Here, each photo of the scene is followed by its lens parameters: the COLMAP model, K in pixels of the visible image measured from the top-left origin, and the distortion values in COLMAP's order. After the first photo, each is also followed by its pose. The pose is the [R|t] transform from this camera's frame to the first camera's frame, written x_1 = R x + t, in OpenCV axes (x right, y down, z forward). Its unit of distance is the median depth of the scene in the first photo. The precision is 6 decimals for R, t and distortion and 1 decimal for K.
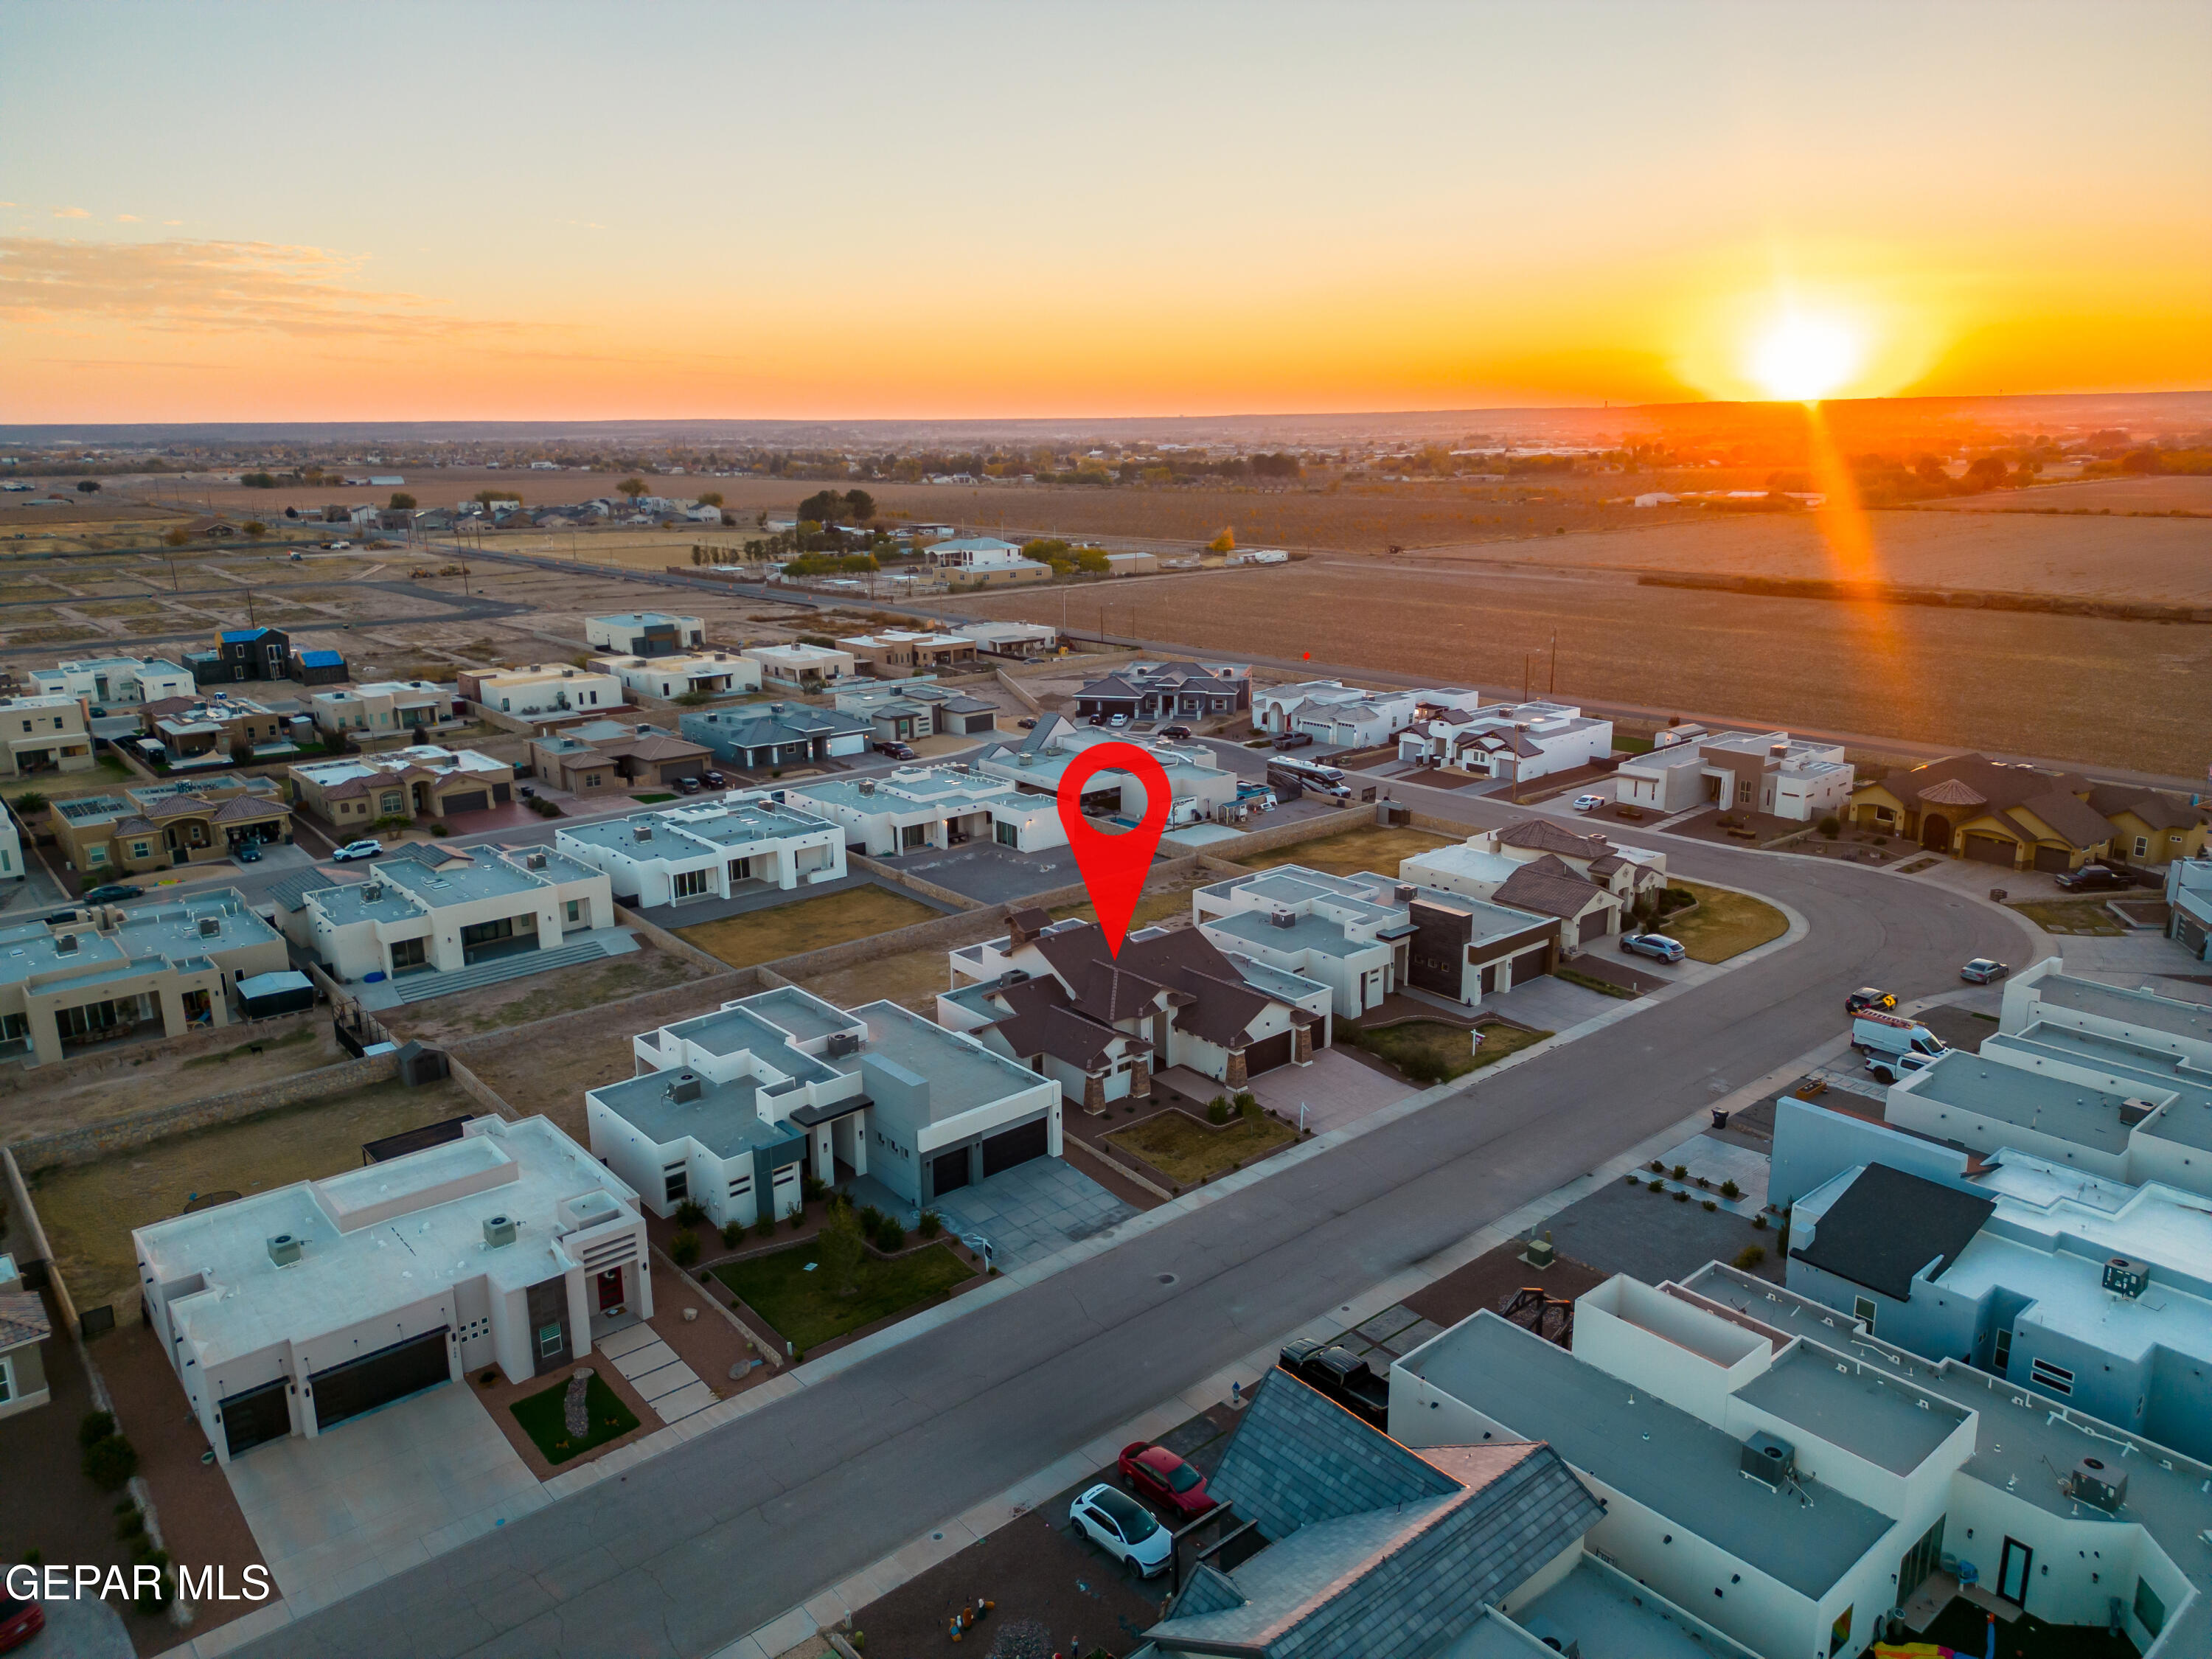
lens RADIAL K [[1532.3, 0, 1102.2], [0, 1532.3, 841.2], [0, 0, 1]] dist [0.104540, -0.118521]
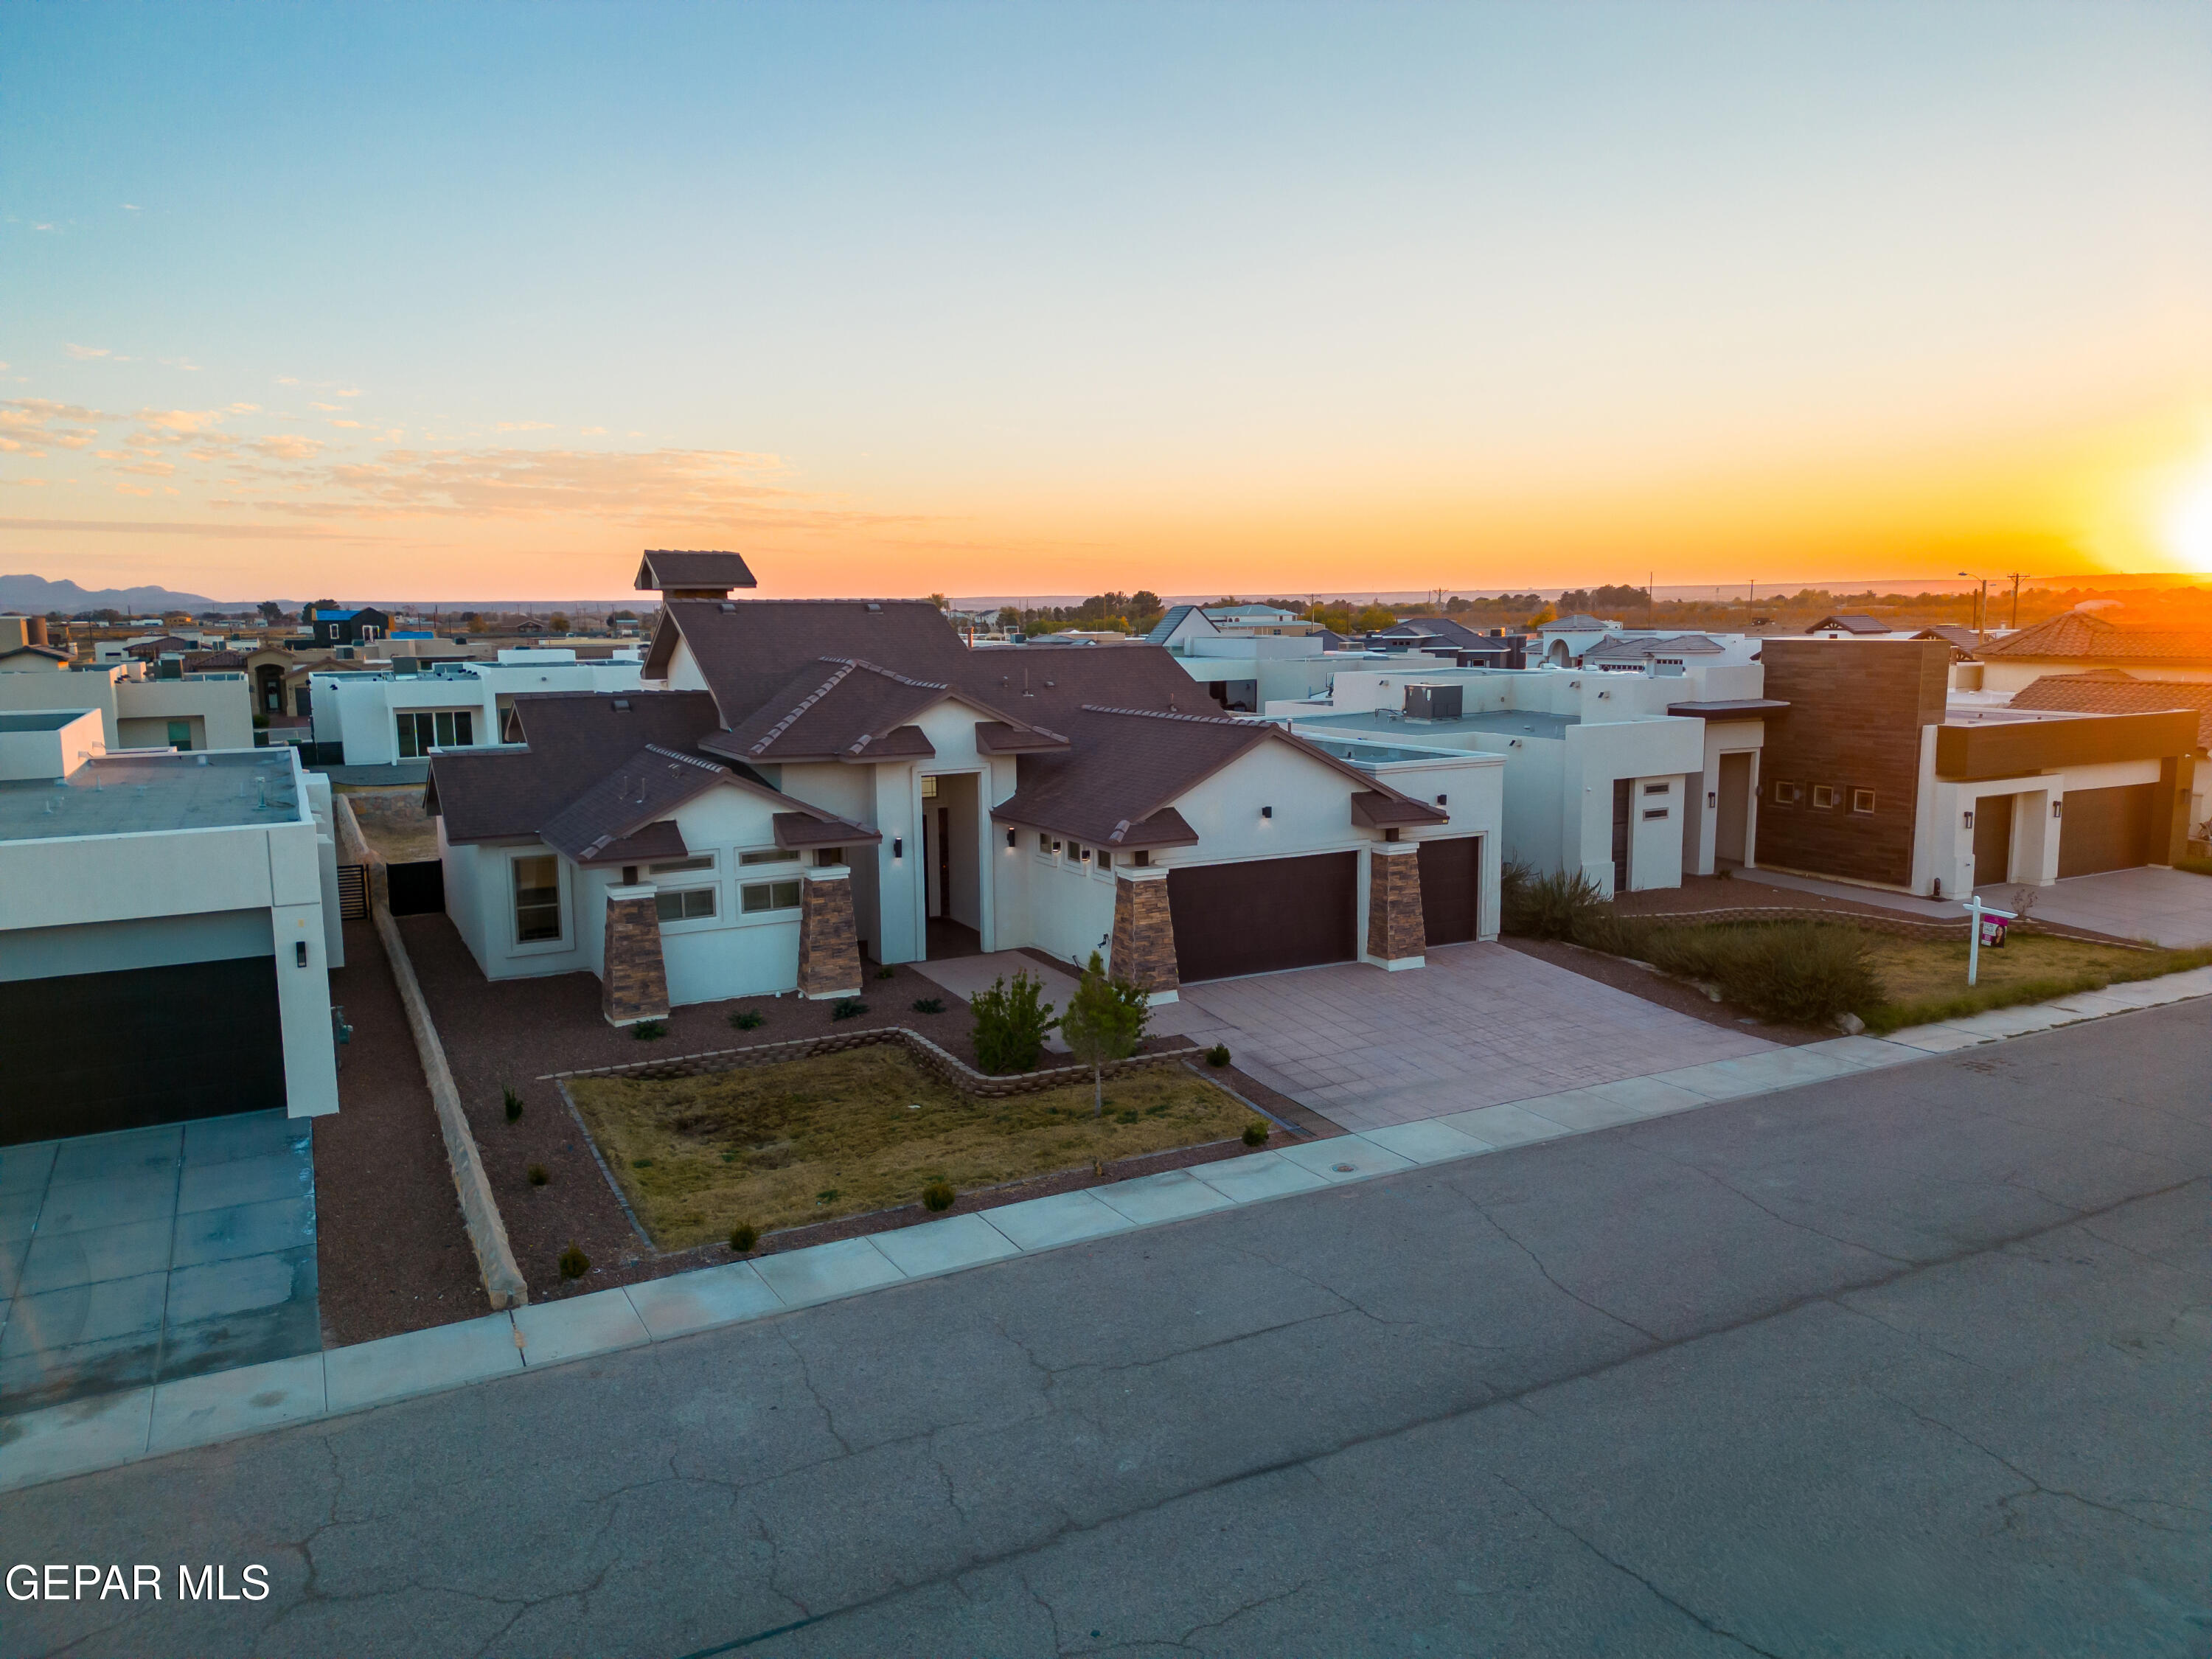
lens RADIAL K [[1540.1, 0, 1102.2], [0, 1540.1, 837.1], [0, 0, 1]] dist [0.075501, -0.070036]
pose [[0.976383, 0.032115, -0.213648, 0.103764], [-0.056295, 0.992547, -0.108077, 0.116713], [0.208585, 0.117552, 0.970914, 0.498503]]
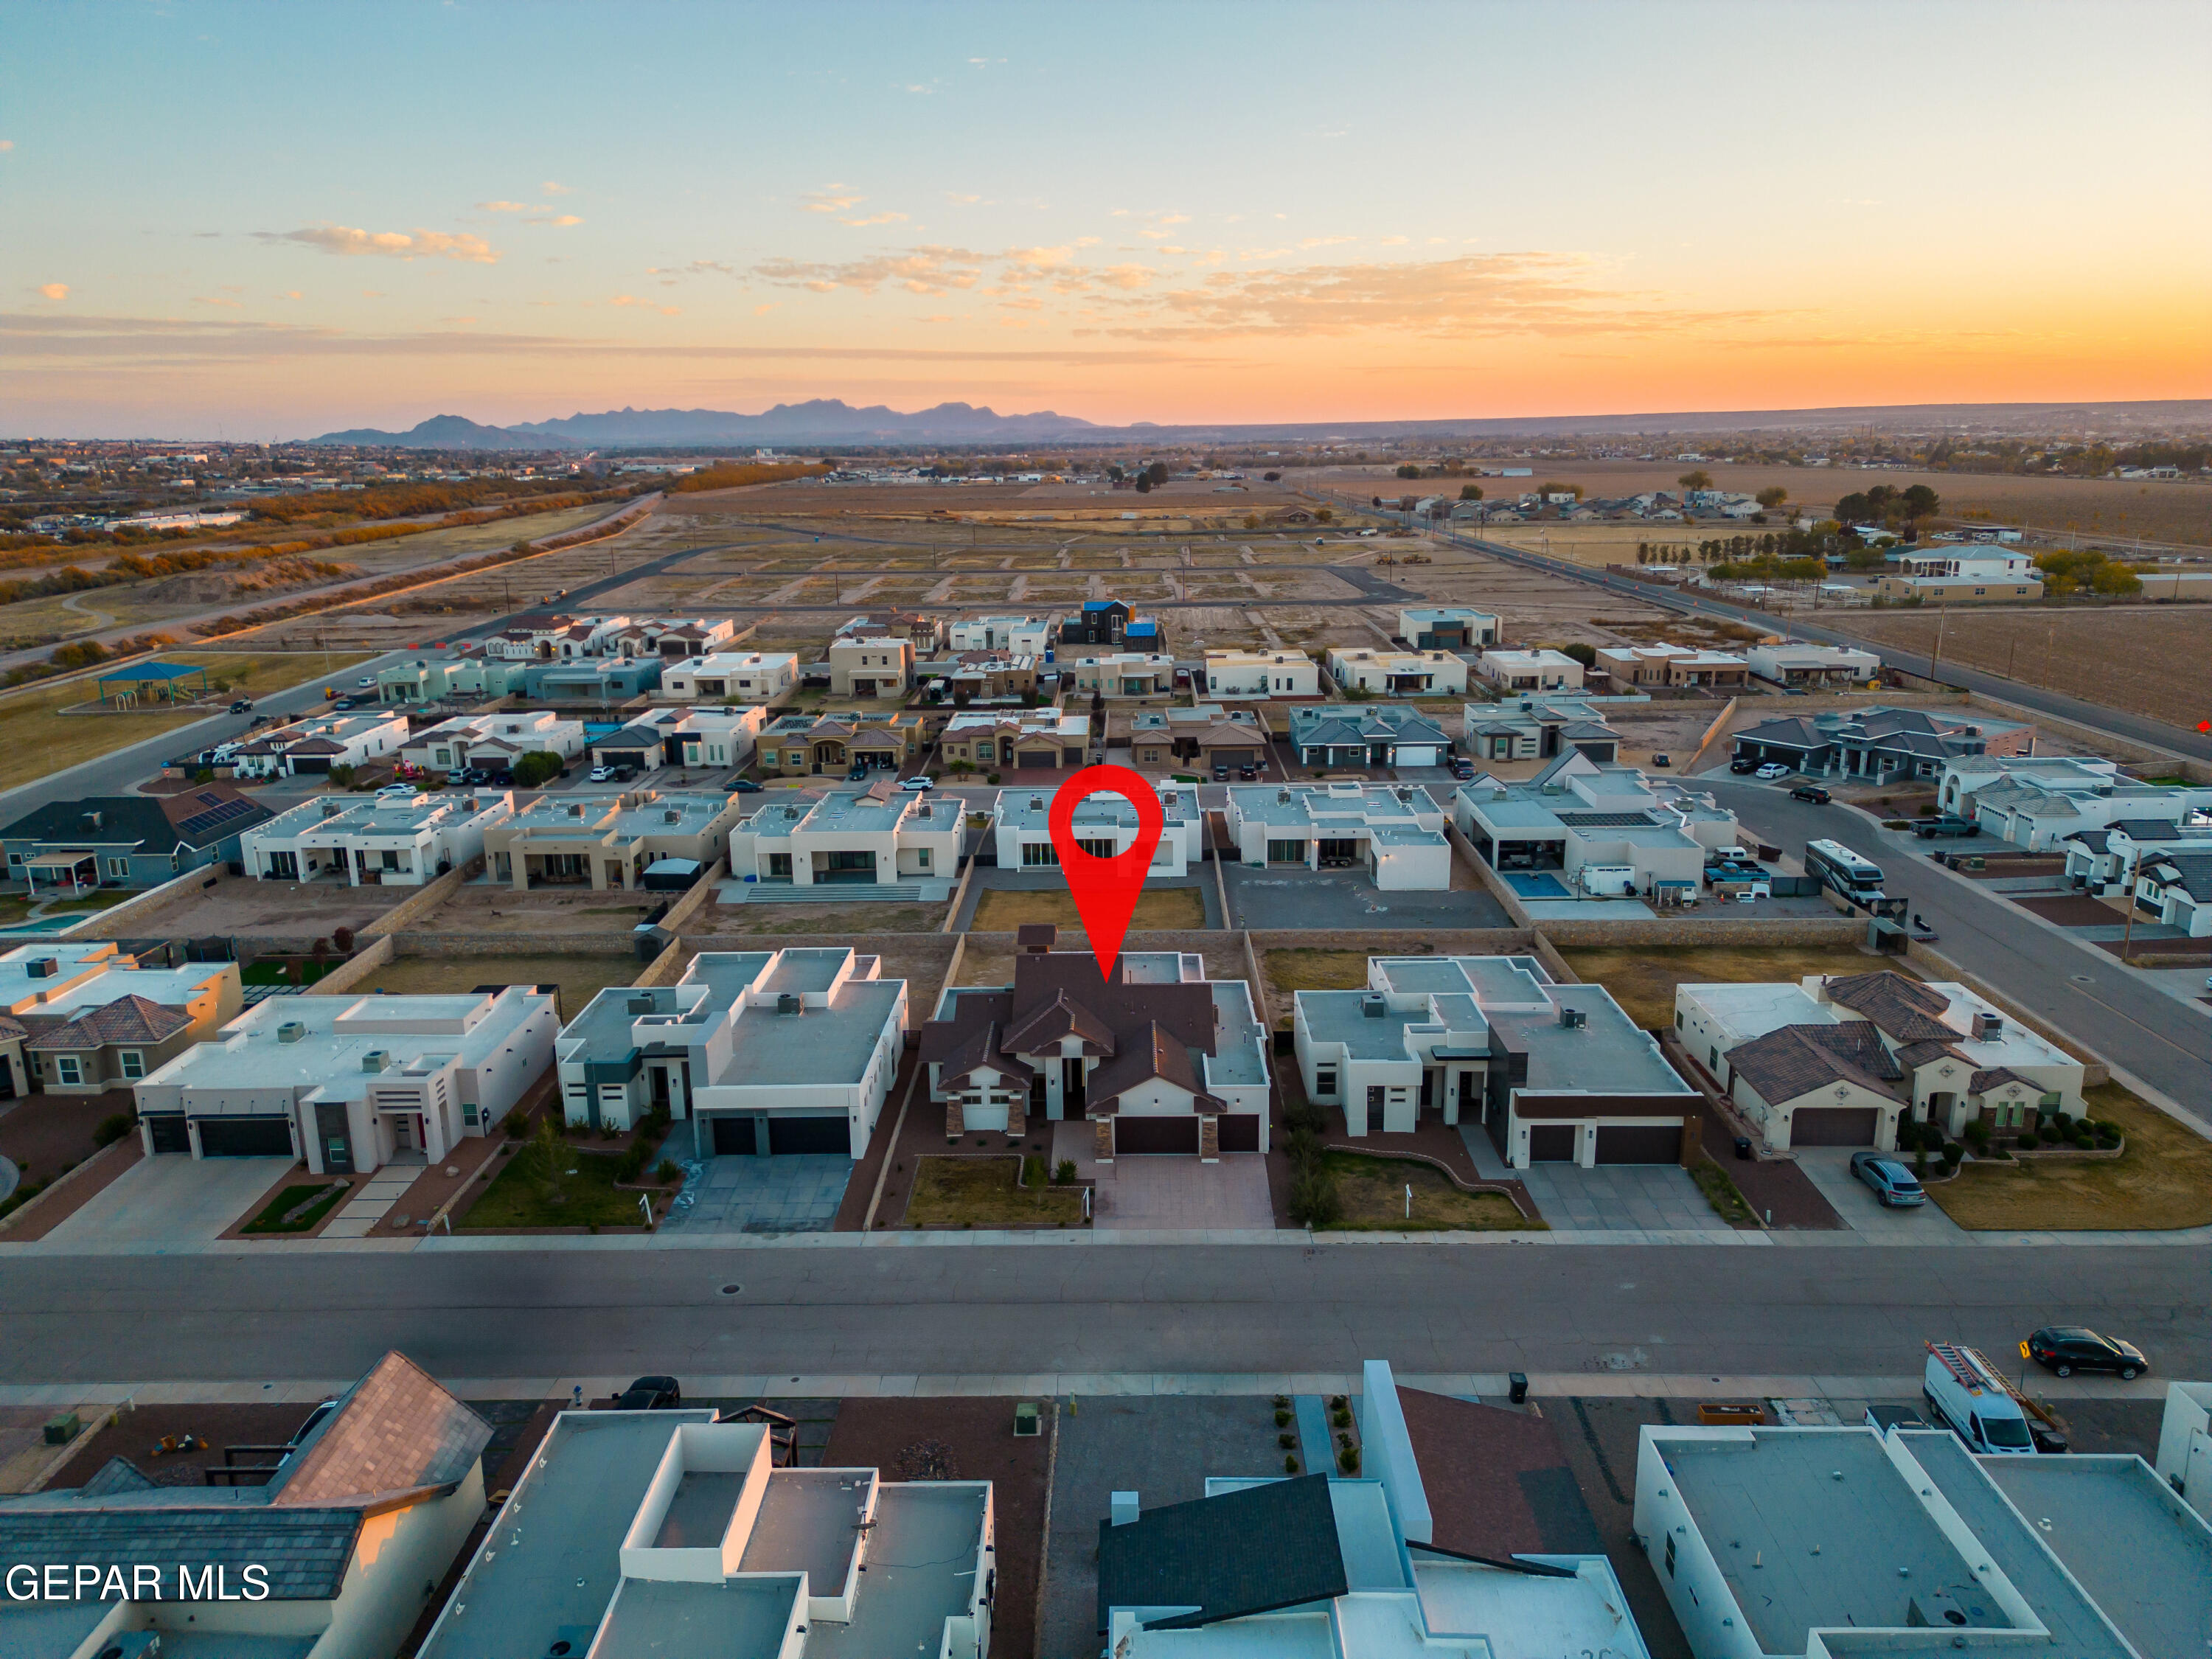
lens RADIAL K [[1532.3, 0, 1102.2], [0, 1532.3, 841.2], [0, 0, 1]] dist [0.104540, -0.118521]
pose [[0.749910, 0.169105, -0.639561, 0.458690], [-0.165568, 0.983985, 0.066038, -0.060734], [0.640486, 0.056369, 0.765898, 0.207967]]
